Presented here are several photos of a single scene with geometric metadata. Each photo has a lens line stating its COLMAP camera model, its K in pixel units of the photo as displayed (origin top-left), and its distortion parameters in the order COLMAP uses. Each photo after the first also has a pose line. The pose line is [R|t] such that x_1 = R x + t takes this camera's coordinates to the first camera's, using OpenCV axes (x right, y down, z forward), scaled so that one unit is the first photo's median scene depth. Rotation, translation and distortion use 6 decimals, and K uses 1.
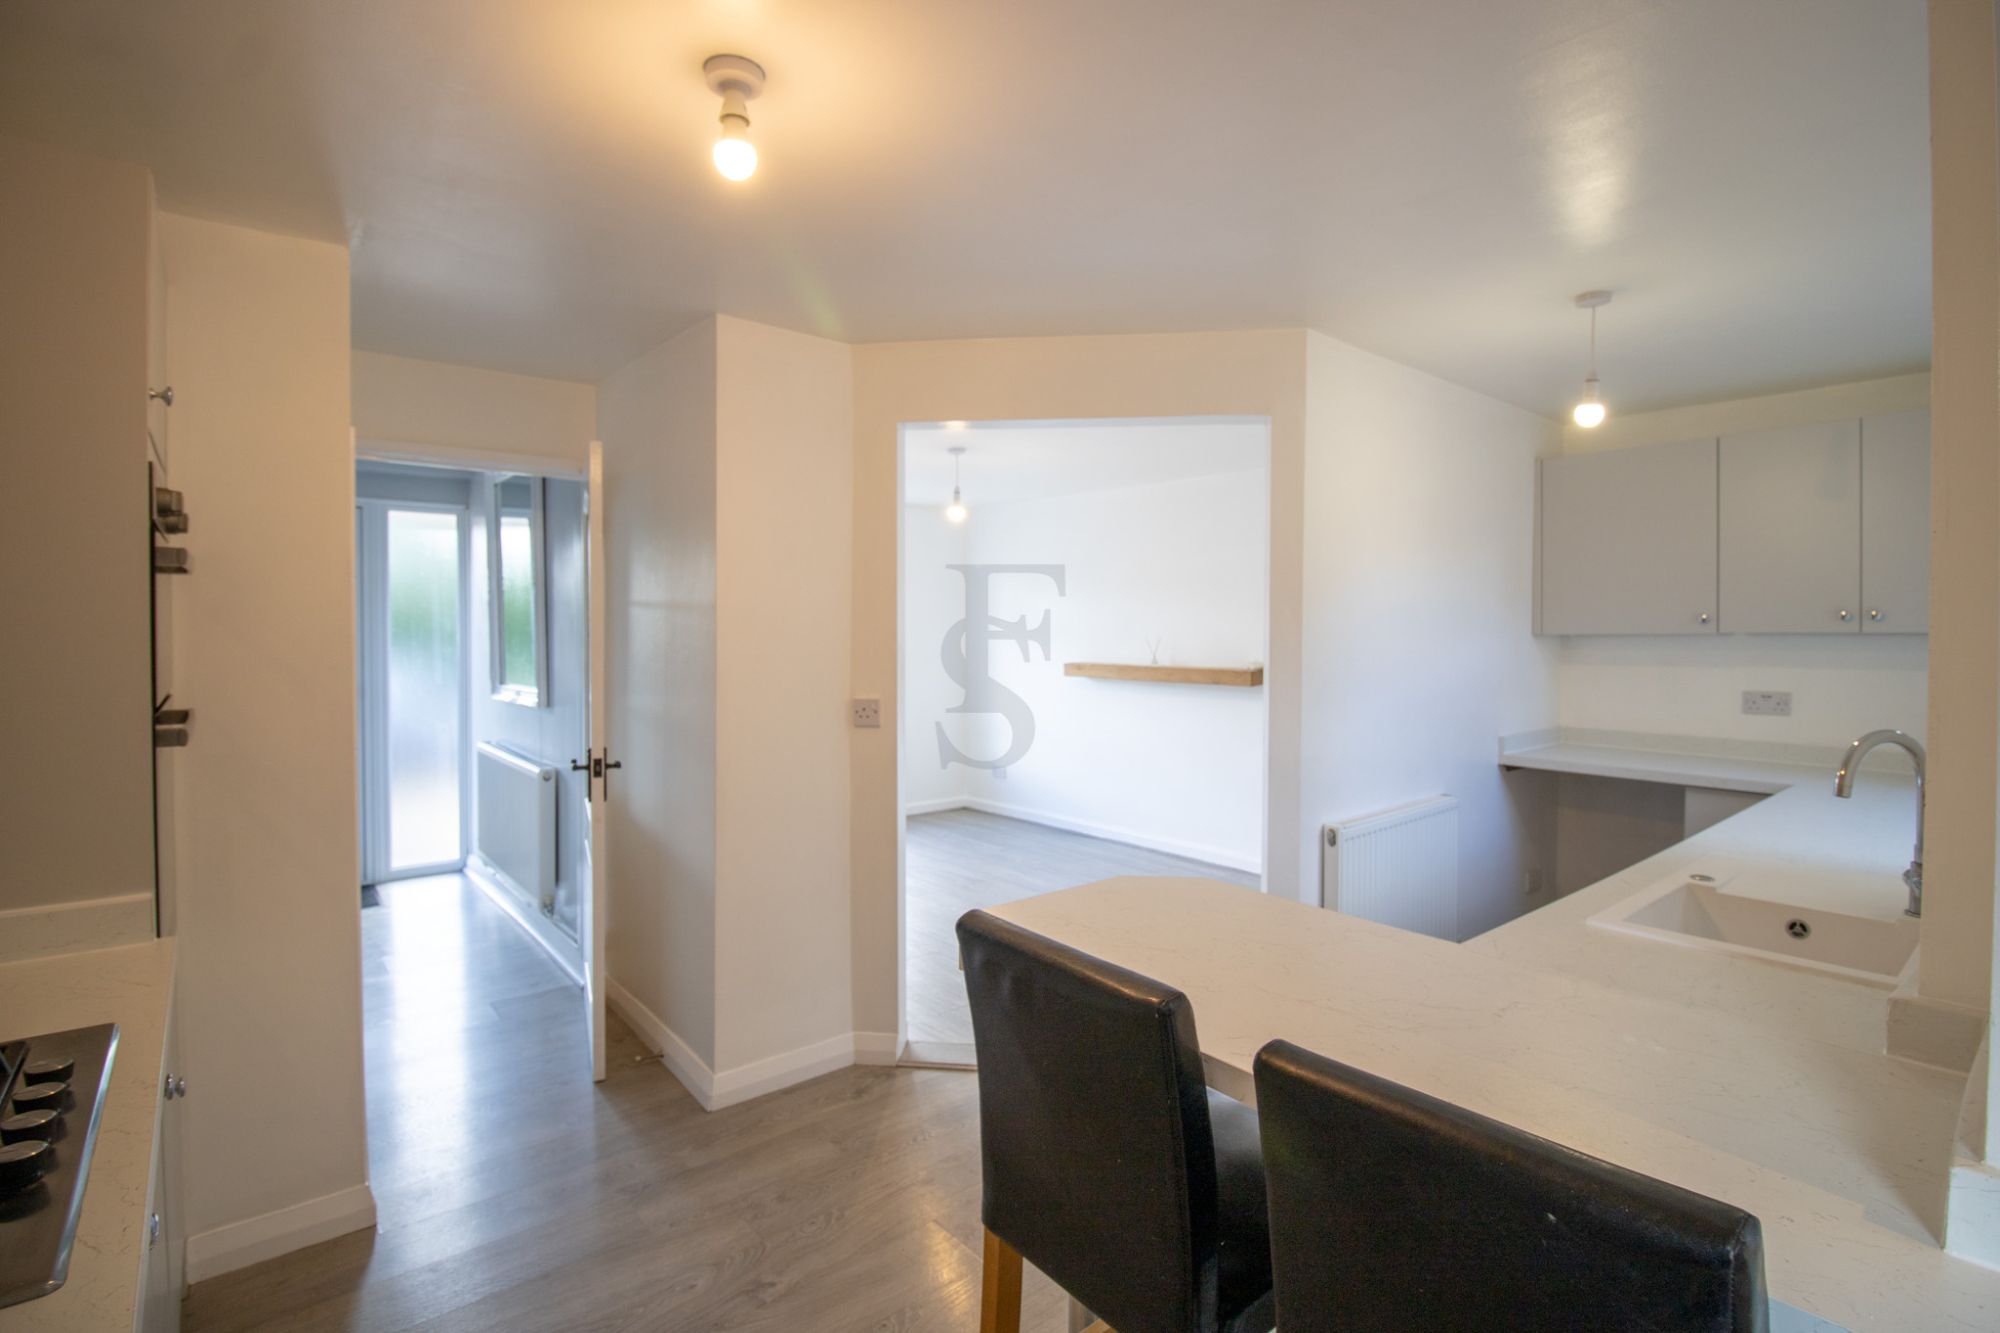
lens RADIAL K [[957.1, 0, 1005.7], [0, 957.1, 661.5], [0, 0, 1]] dist [-0.012252, -0.004354]
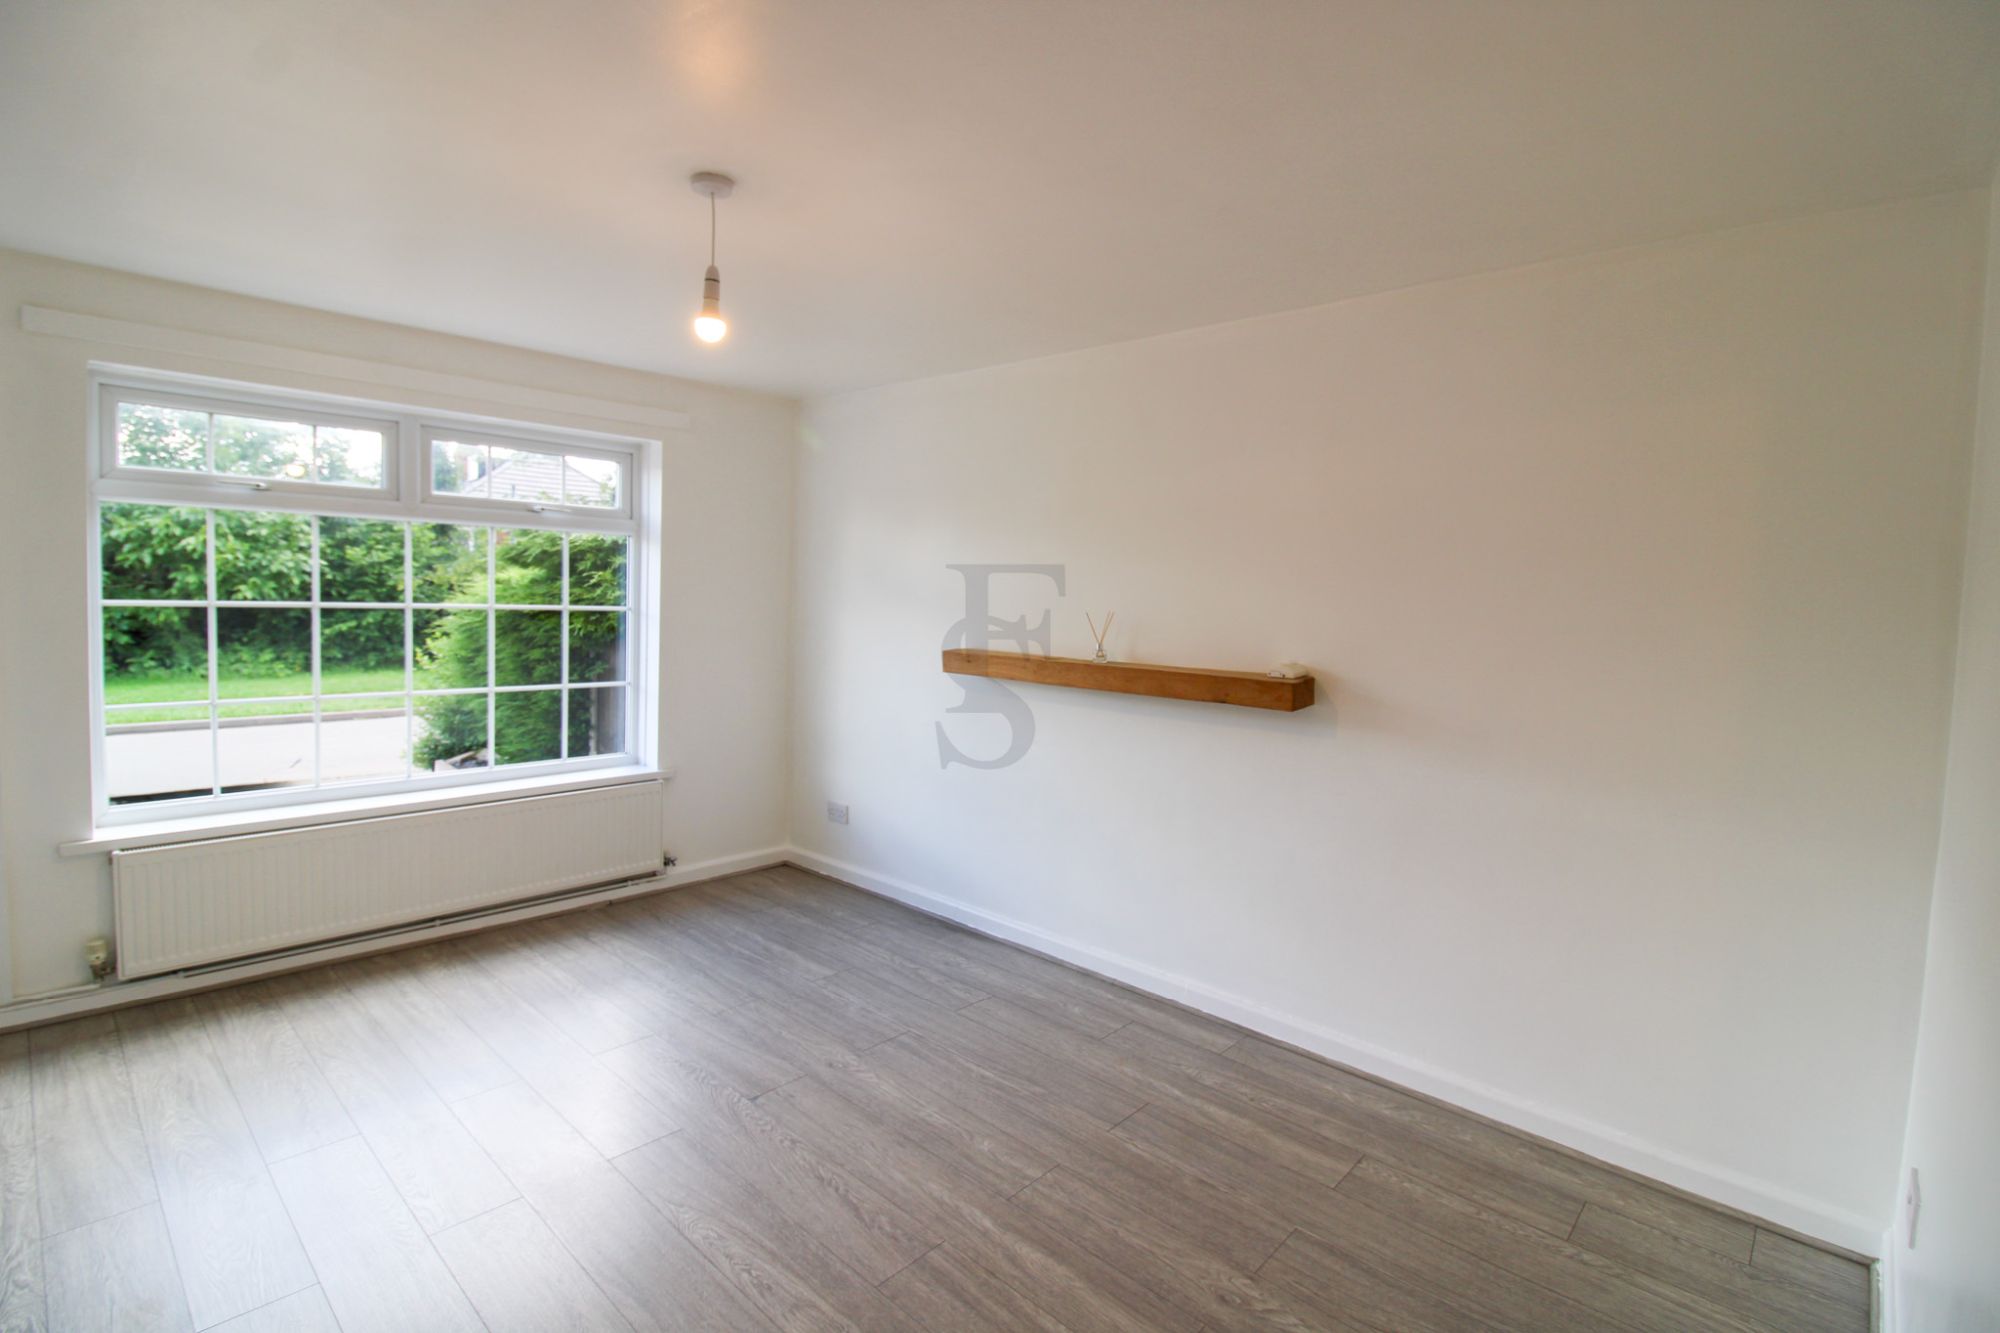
lens RADIAL K [[957.1, 0, 999.3], [0, 957.1, 663.7], [0, 0, 1]] dist [-0.012252, -0.004354]
pose [[0.993235, 0.023617, 0.113699, 0.046298], [-0.028134, 0.998870, 0.038292, -0.021166], [-0.112666, -0.041232, 0.992777, 0.658919]]
